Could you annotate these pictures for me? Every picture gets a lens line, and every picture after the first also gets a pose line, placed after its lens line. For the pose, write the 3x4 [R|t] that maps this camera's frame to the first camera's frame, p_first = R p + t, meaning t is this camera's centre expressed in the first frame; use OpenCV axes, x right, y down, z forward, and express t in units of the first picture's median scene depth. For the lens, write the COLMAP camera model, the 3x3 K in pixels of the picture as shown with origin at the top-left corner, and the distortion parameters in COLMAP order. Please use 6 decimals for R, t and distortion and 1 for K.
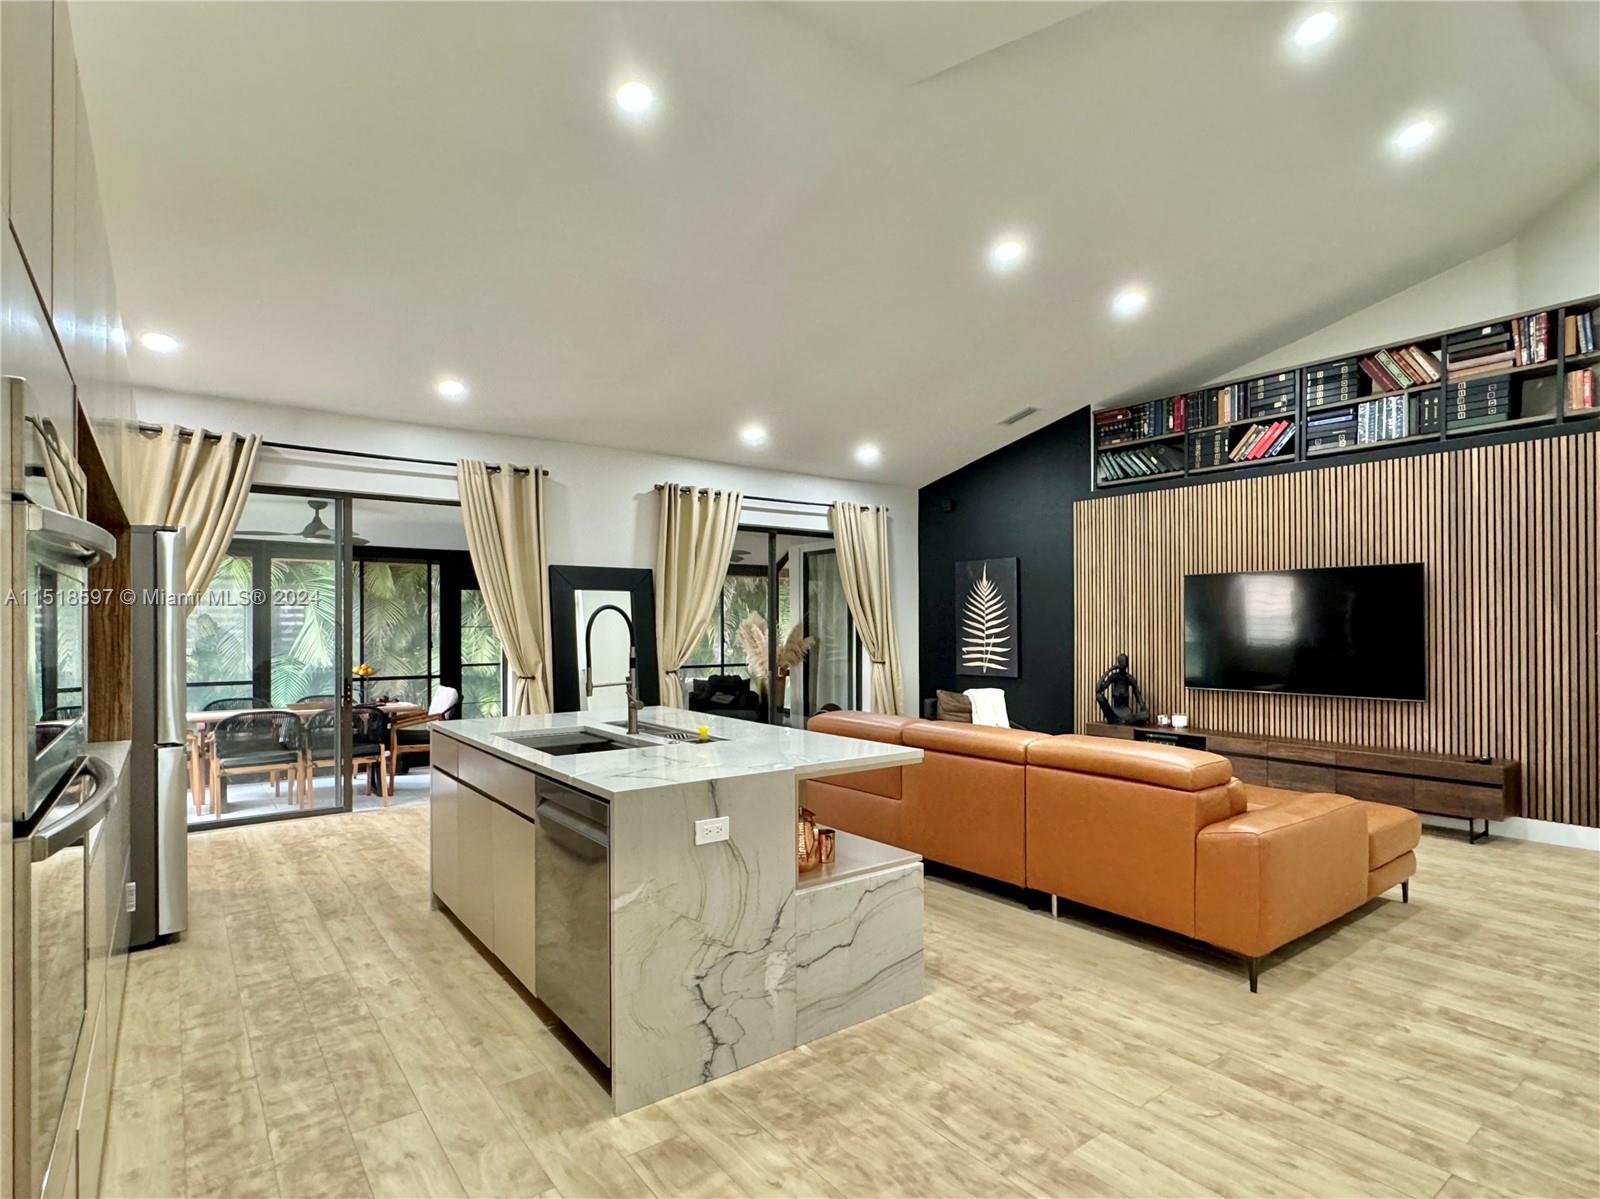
lens RADIAL K [[811.5, 0, 777.3], [0, 811.5, 609.2], [0, 0, 1]] dist [-0.002540, -0.000492]
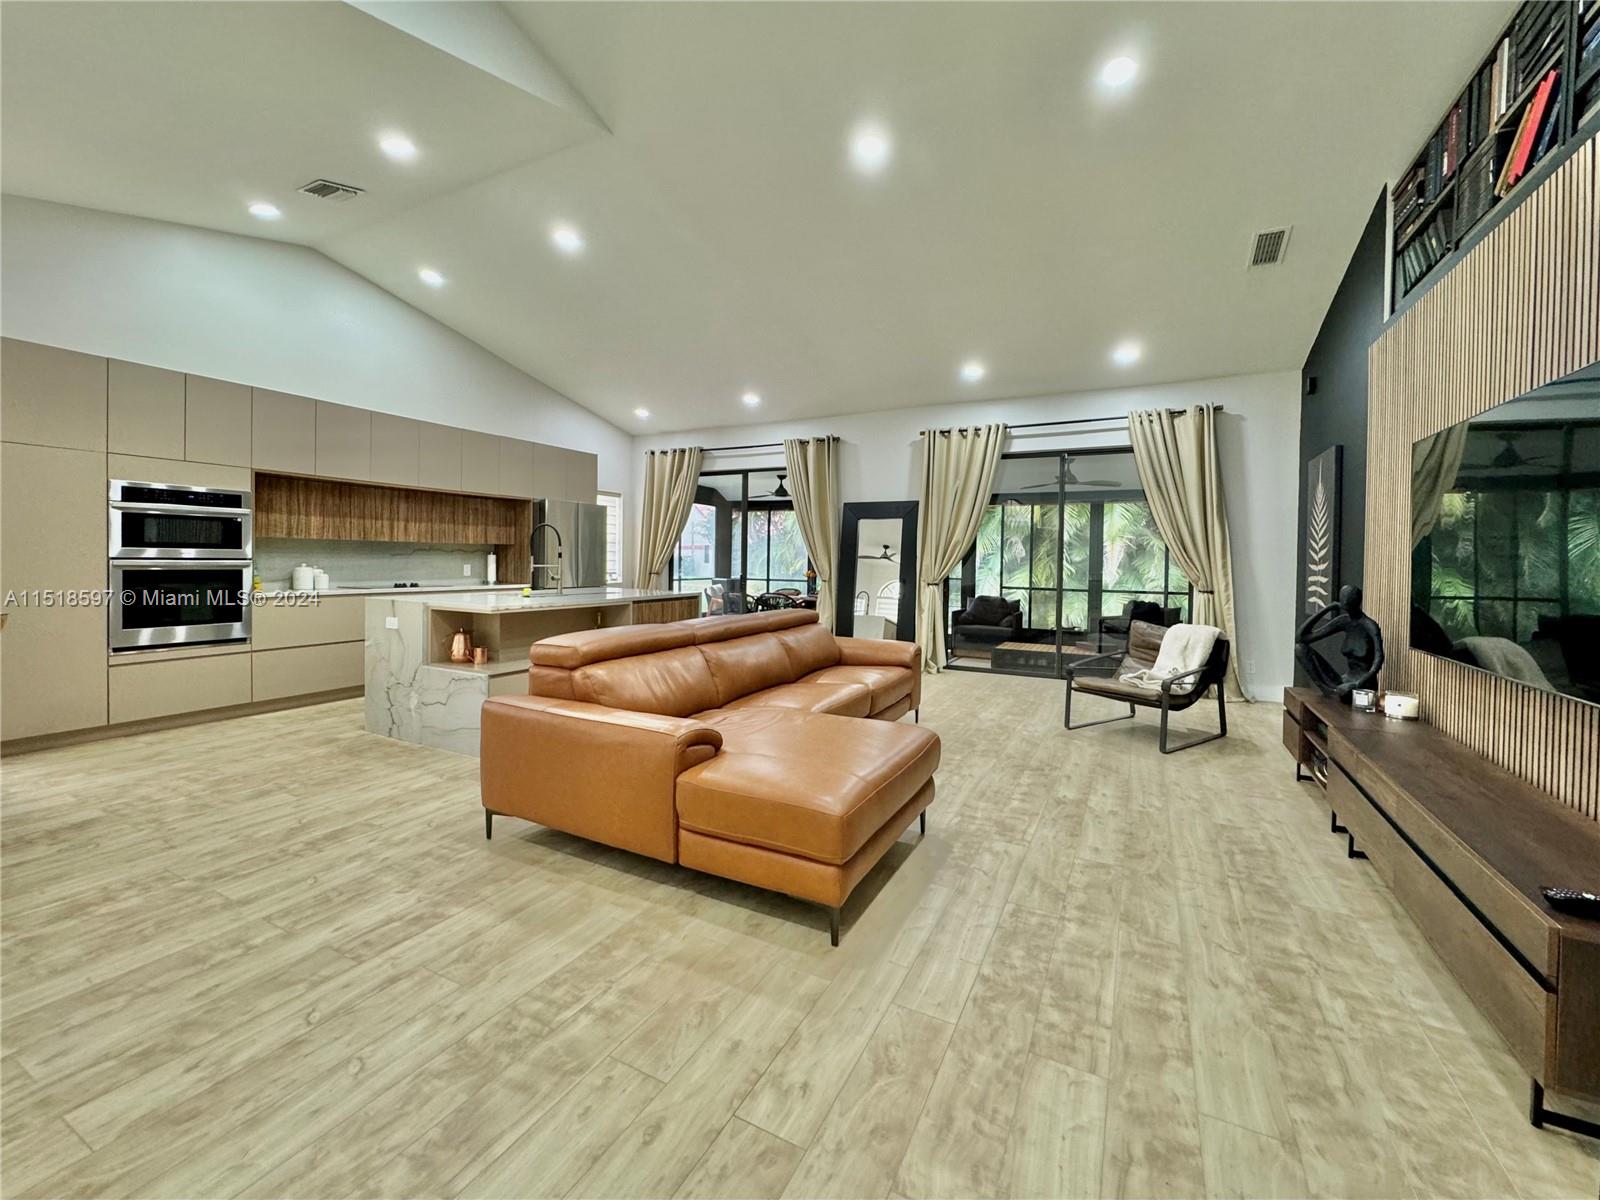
lens RADIAL K [[649.9, 0, 823.0], [0, 649.9, 562.7], [0, 0, 1]] dist [-0.002015, -0.000181]
pose [[0.457294, 0.014517, -0.889197, 0.860665], [0.001982, 0.999848, 0.017343, 0.036539], [0.889313, -0.009693, 0.457196, 0.535492]]
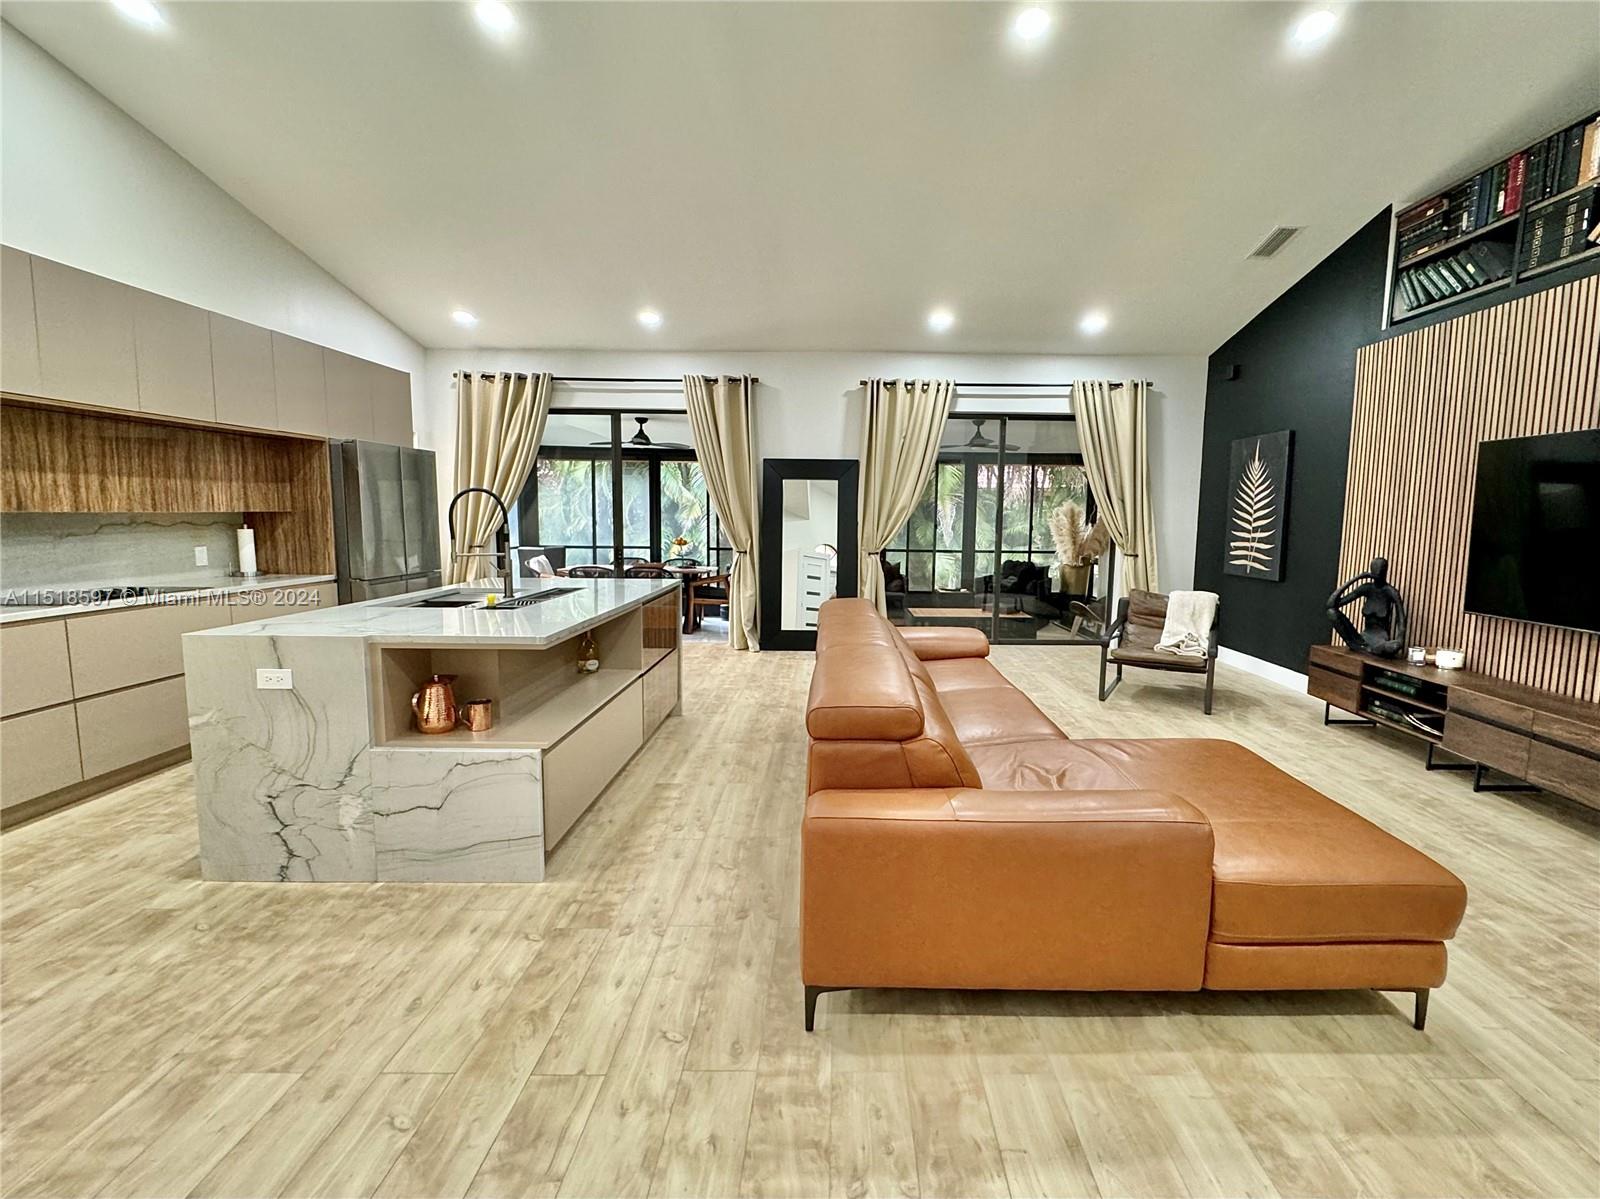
lens RADIAL K [[677.1, 0, 856.9], [0, 677.1, 574.6], [0, 0, 1]] dist [-0.002377, 0.000185]
pose [[0.815198, 0.065120, -0.575509, 0.499169], [-0.002362, 0.994025, 0.109129, 0.007224], [0.579177, -0.087602, 0.810481, 0.309527]]
